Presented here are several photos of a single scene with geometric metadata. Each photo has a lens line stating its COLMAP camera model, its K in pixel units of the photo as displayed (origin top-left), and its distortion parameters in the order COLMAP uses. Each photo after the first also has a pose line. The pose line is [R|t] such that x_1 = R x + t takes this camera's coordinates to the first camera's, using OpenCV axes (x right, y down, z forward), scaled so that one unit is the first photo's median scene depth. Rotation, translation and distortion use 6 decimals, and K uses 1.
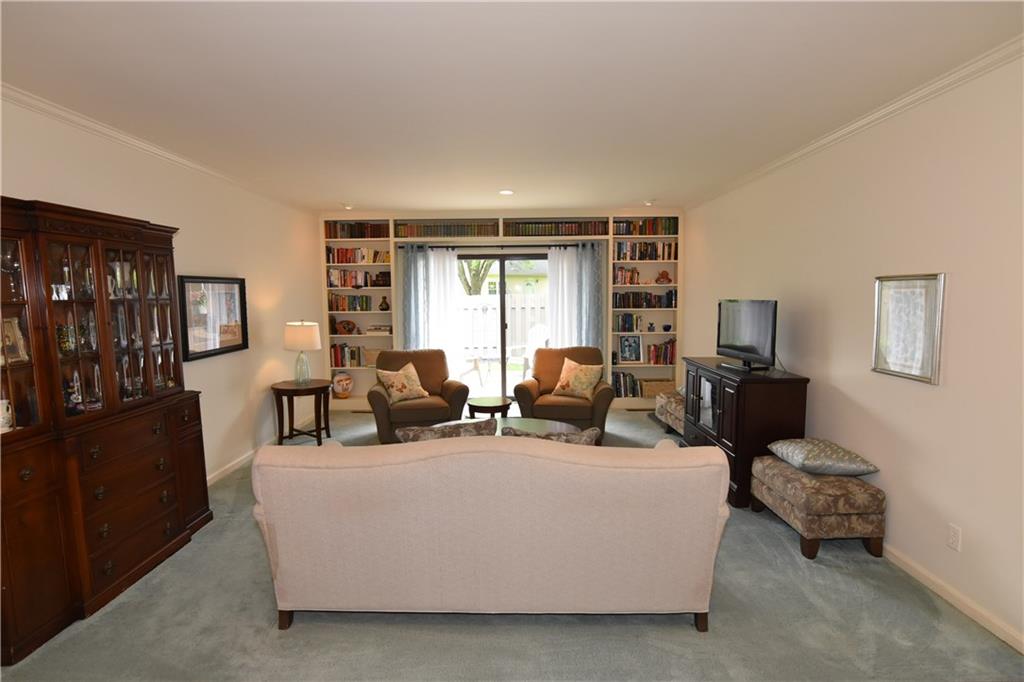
lens RADIAL K [[507.7, 0, 512.3], [0, 507.7, 339.0], [0, 0, 1]] dist [-0.034704, 0.012105]
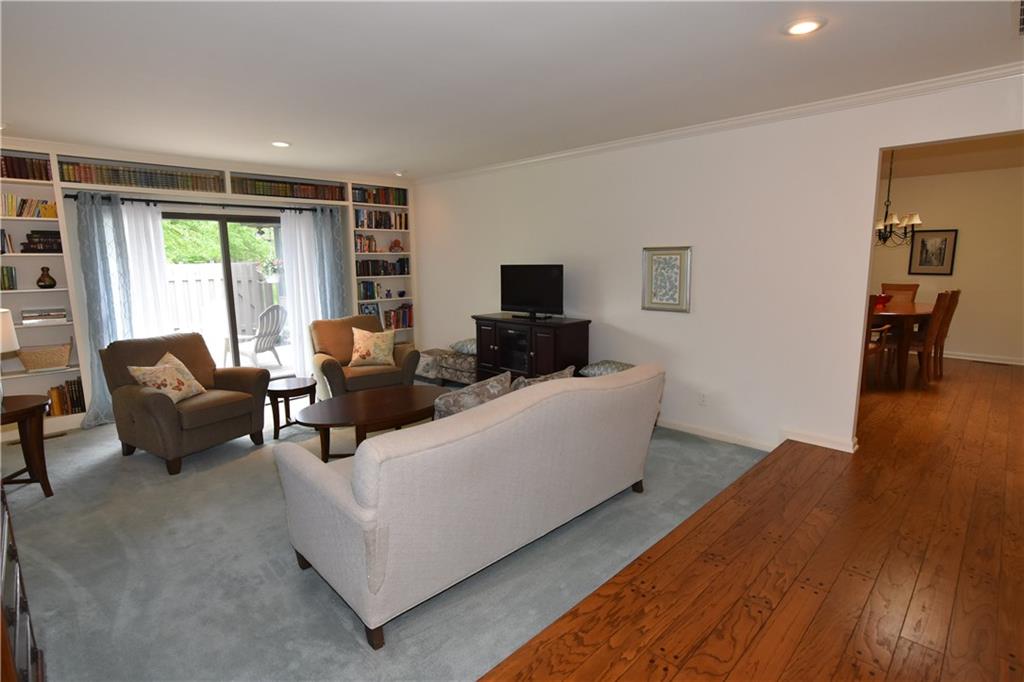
lens RADIAL K [[507.7, 0, 512.3], [0, 507.7, 339.0], [0, 0, 1]] dist [-0.034704, 0.012105]
pose [[0.704044, -0.108443, 0.701827, -0.295728], [0.067767, 0.994021, 0.085610, -0.002743], [-0.706915, -0.012713, 0.707184, 0.081015]]
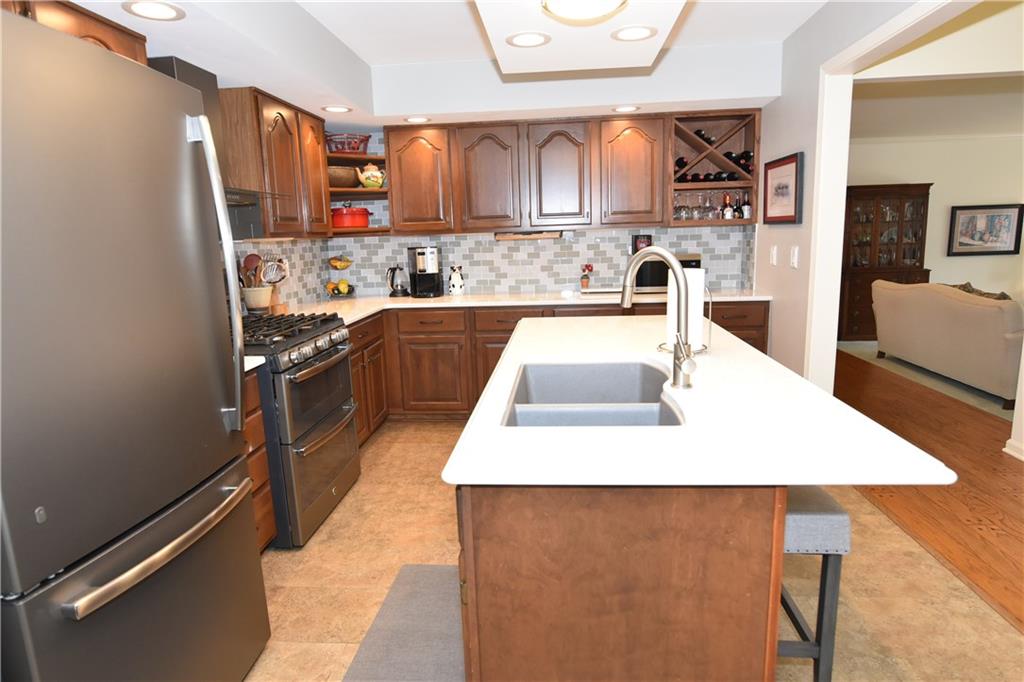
lens RADIAL K [[573.1, 0, 513.1], [0, 573.1, 339.1], [0, 0, 1]] dist [-0.020211, -0.000366]
pose [[-0.071620, 0.189243, -0.979315, 0.827737], [-0.055602, 0.979552, 0.193355, 0.017742], [0.995881, 0.068300, -0.059633, -0.214232]]
